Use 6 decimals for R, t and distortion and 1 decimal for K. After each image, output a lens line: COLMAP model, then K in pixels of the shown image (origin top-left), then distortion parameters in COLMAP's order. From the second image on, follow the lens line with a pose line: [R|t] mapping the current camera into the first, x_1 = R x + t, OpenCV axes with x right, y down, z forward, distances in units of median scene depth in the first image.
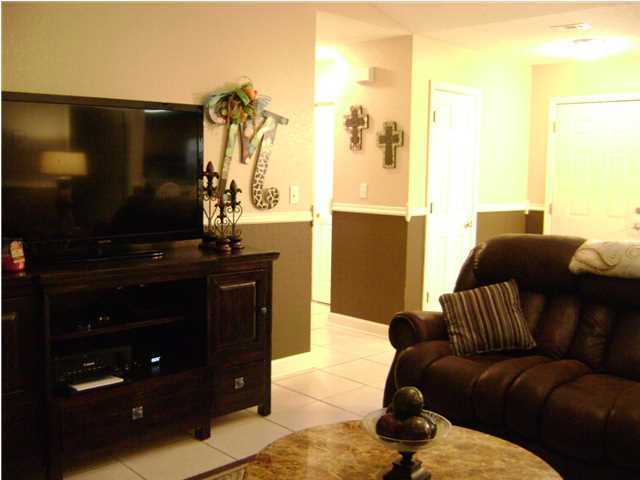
lens RADIAL K [[673.3, 0, 320.0], [0, 673.3, 240.0], [0, 0, 1]] dist [-0.146866, 0.109272]
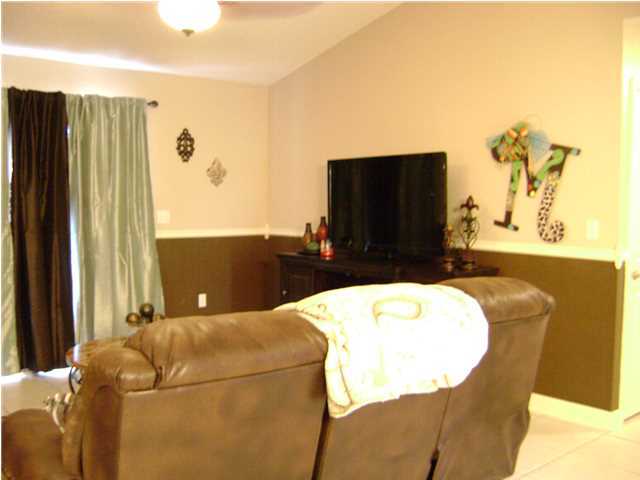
lens RADIAL K [[673.3, 0, 320.0], [0, 673.3, 240.0], [0, 0, 1]] dist [-0.146866, 0.109272]
pose [[-0.107852, 0.052323, -0.992789, 0.938467], [-0.101447, 0.992822, 0.063345, -0.076639], [0.988978, 0.107547, -0.101770, 0.763821]]
